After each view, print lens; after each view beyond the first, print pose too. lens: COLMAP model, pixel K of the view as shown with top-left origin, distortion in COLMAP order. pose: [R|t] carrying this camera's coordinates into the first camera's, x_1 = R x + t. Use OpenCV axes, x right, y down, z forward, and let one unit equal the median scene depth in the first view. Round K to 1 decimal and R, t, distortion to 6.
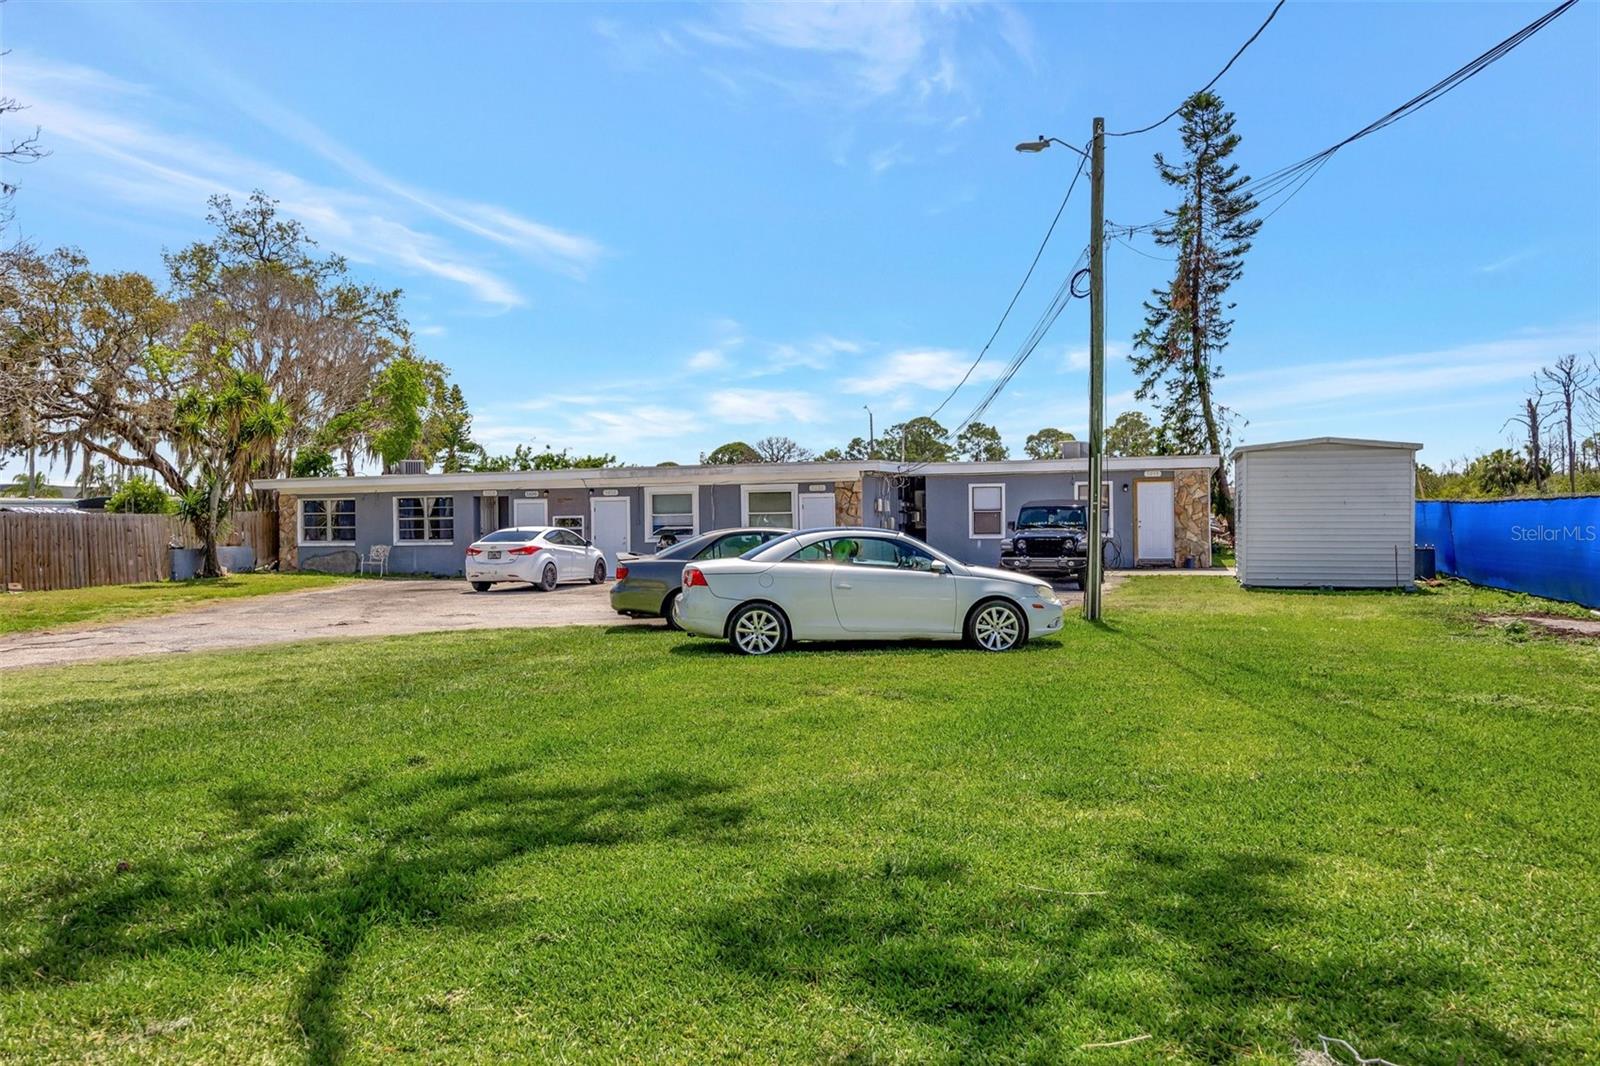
lens RADIAL K [[1232.7, 0, 798.8], [0, 1232.7, 541.6], [0, 0, 1]] dist [-0.014775, 0.016042]
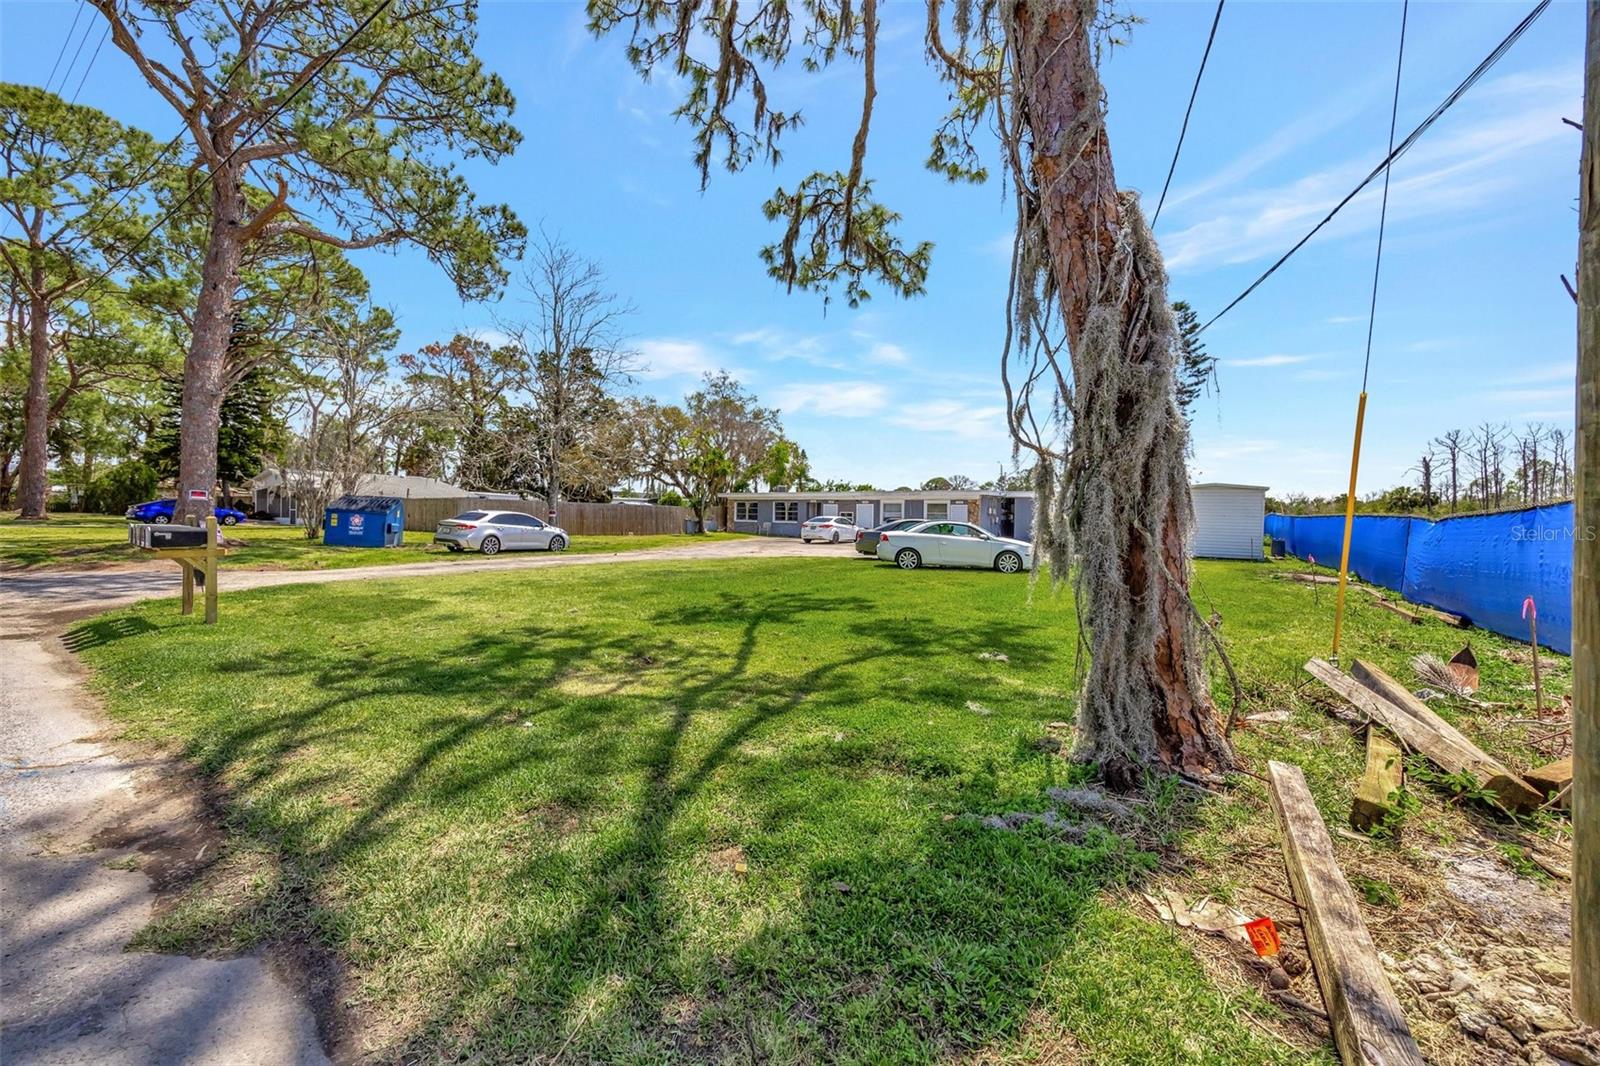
lens RADIAL K [[610.2, 0, 799.0], [0, 610.2, 521.4], [0, 0, 1]] dist [-0.001777, -0.000058]
pose [[0.961552, 0.031291, -0.272835, 0.032844], [-0.033038, 0.999452, -0.001808, 0.001400], [0.272629, 0.010753, 0.962059, -0.096180]]
